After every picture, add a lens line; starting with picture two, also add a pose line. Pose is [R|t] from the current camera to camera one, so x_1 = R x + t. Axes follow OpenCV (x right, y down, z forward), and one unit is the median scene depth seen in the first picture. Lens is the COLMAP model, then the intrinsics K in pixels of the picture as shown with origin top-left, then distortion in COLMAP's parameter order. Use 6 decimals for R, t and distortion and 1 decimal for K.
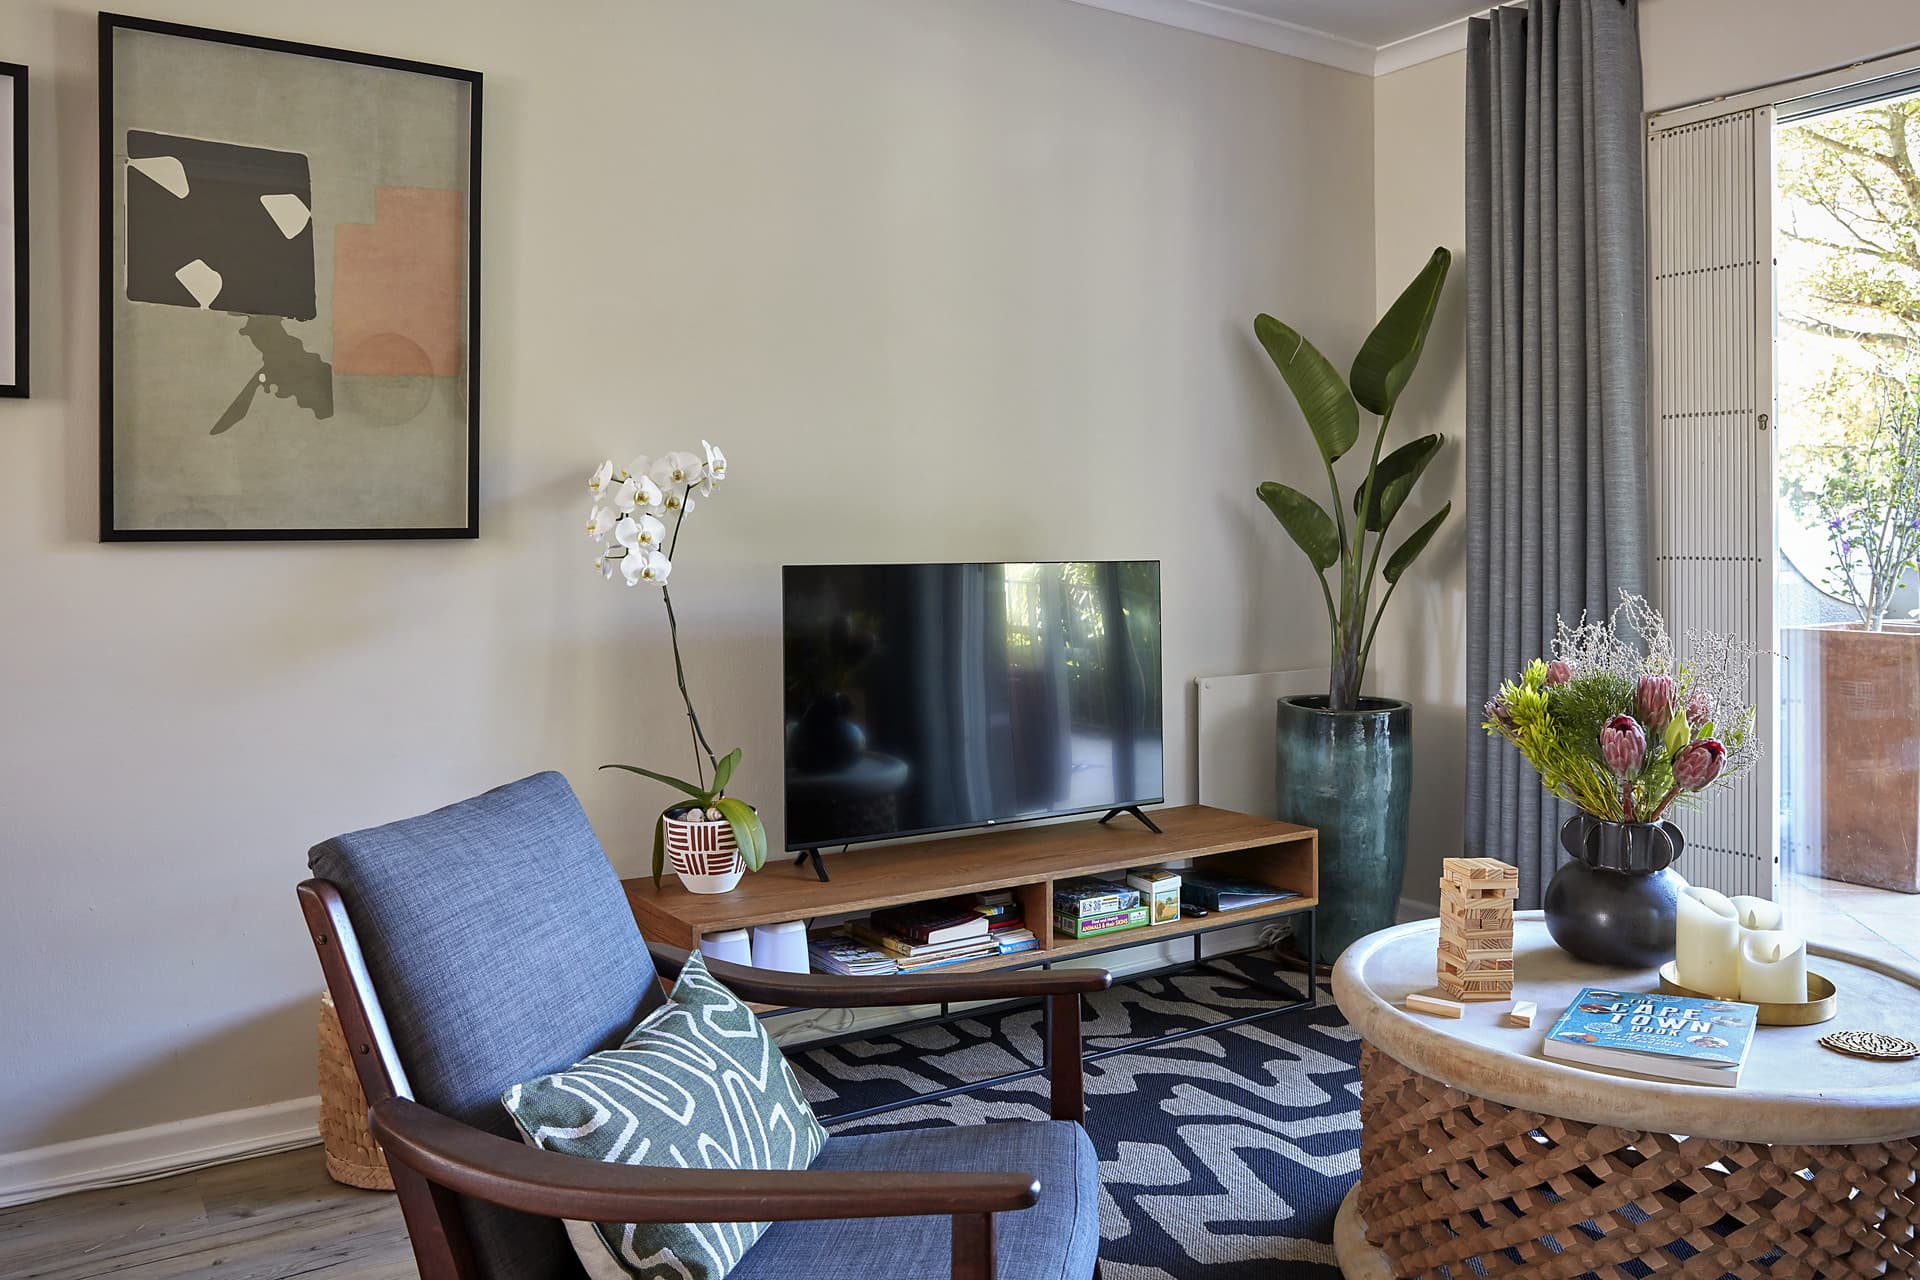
lens RADIAL K [[1515.6, 0, 974.1], [0, 1515.6, 622.6], [0, 0, 1]] dist [-0.067508, 0.082411]
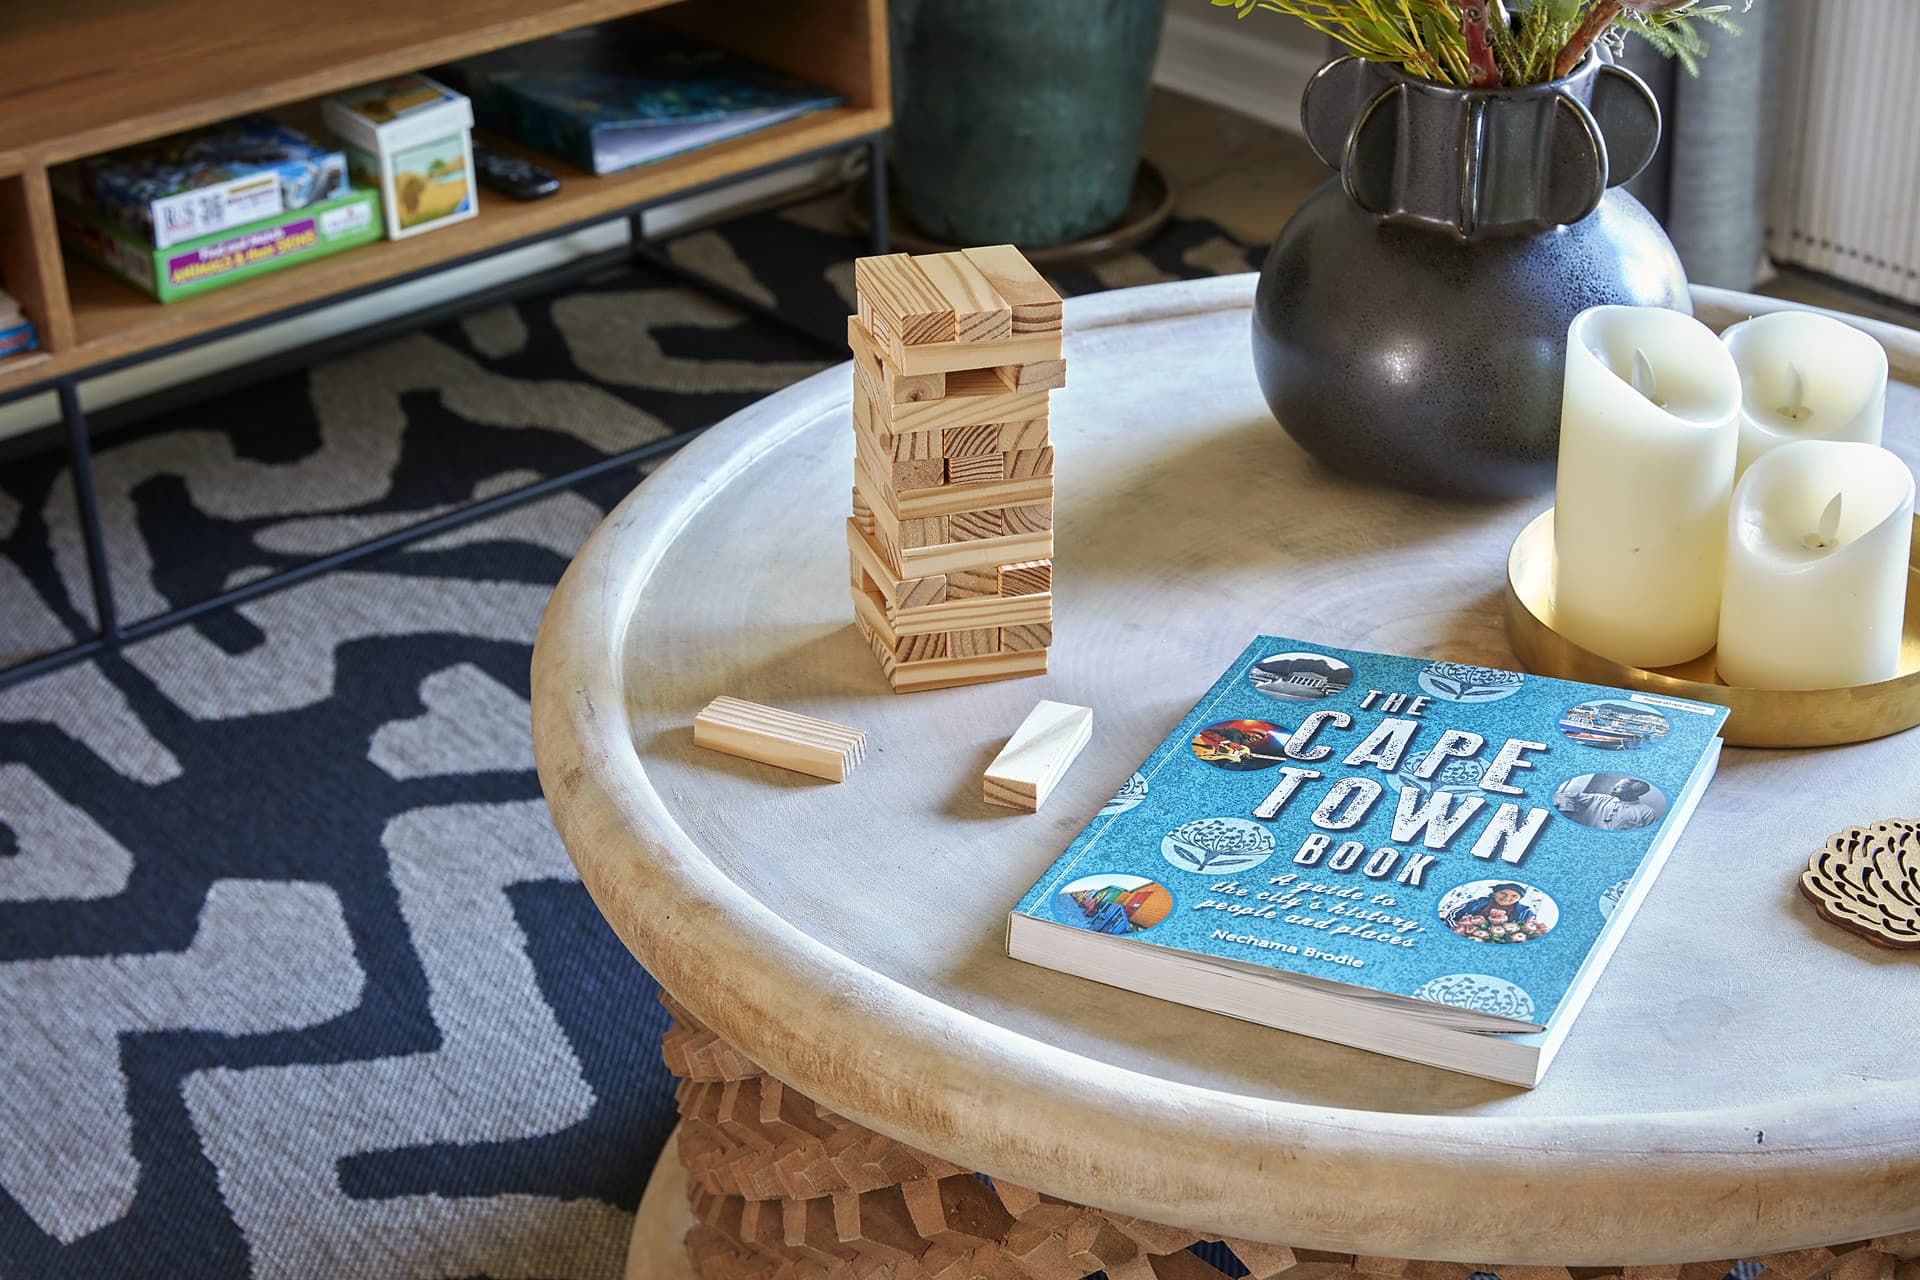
lens RADIAL K [[3063.9, 0, 959.5], [0, 3063.9, 638.5], [0, 0, 1]] dist [-0.027158, 0.000000]
pose [[0.996999, -0.059287, 0.049777, 0.228667], [0.030682, 0.892976, 0.449057, -0.048330], [-0.071073, -0.446182, 0.892115, 0.294896]]
